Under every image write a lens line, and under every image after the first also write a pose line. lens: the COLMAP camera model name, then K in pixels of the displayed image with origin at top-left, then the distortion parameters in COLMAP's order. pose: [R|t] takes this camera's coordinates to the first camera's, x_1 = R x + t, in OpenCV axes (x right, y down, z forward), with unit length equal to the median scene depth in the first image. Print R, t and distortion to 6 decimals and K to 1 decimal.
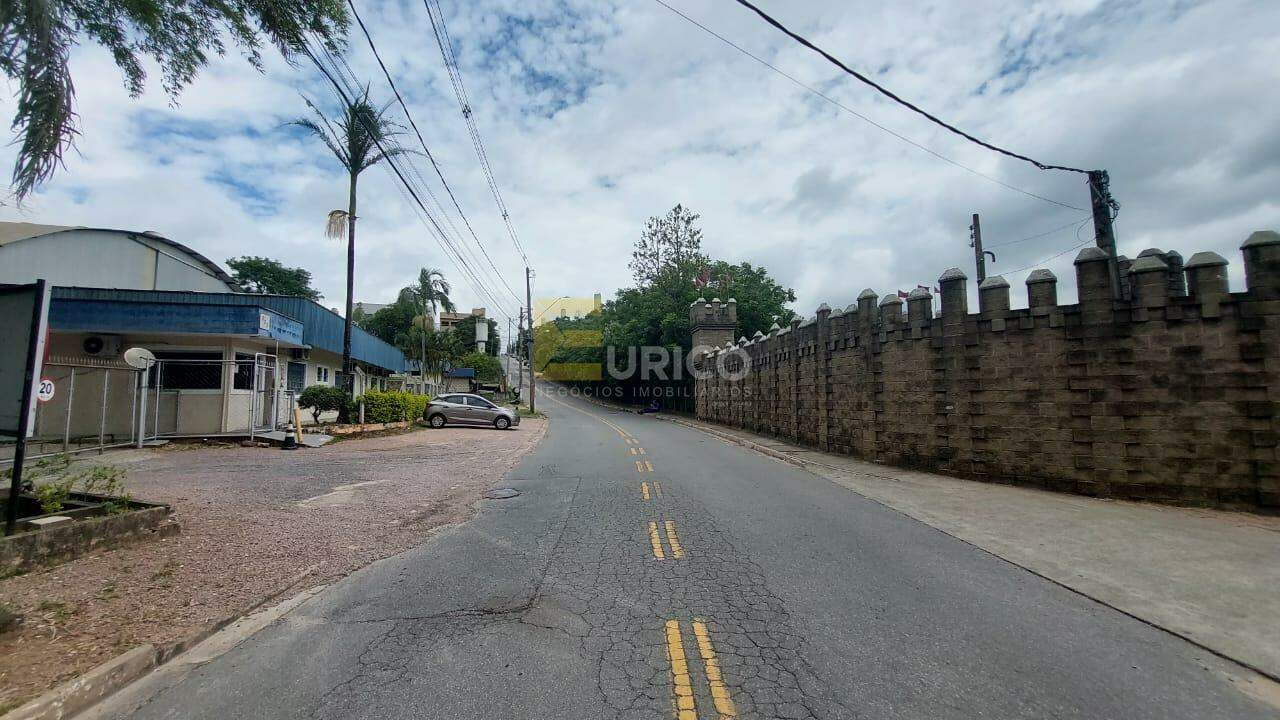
lens RADIAL K [[510.8, 0, 637.5], [0, 510.8, 358.6], [0, 0, 1]] dist [-0.020824, 0.001235]
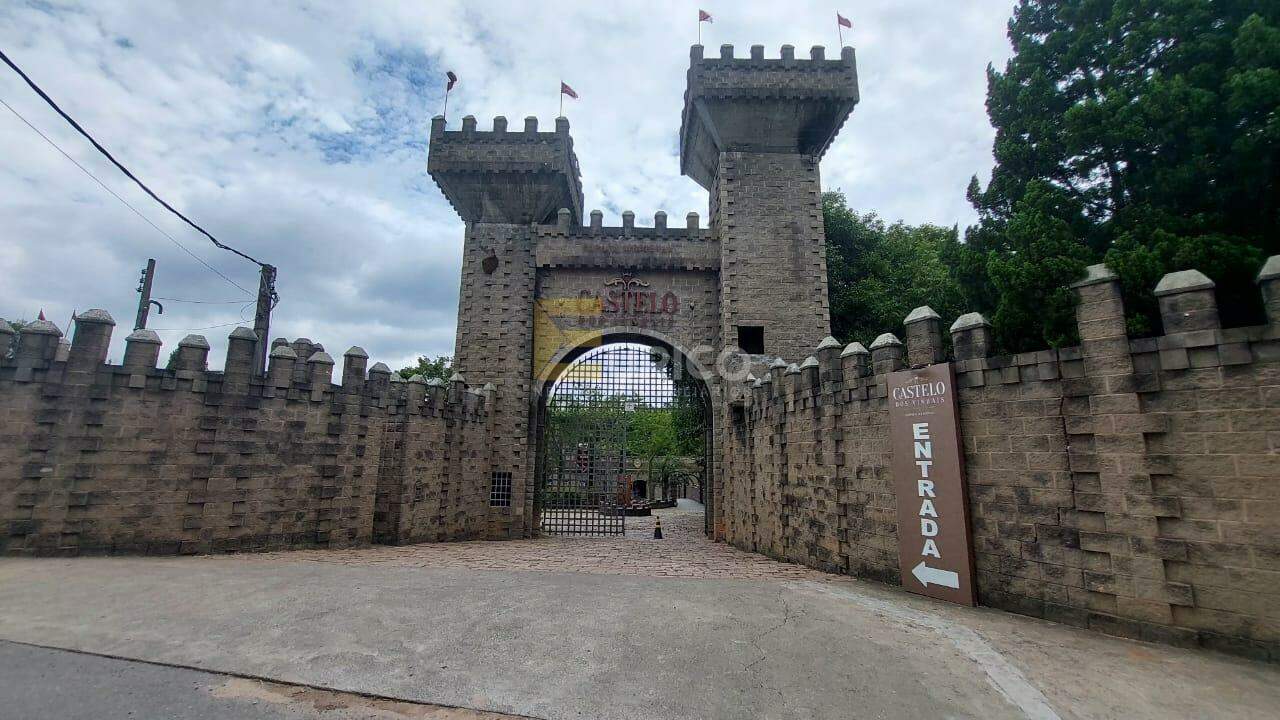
lens RADIAL K [[510.8, 0, 641.7], [0, 510.8, 354.1], [0, 0, 1]] dist [-0.020824, 0.001235]
pose [[0.211739, 0.203572, 0.955890, 0.008002], [-0.086815, 0.978117, -0.189076, -0.022743], [-0.973463, -0.042951, 0.224779, -0.139310]]
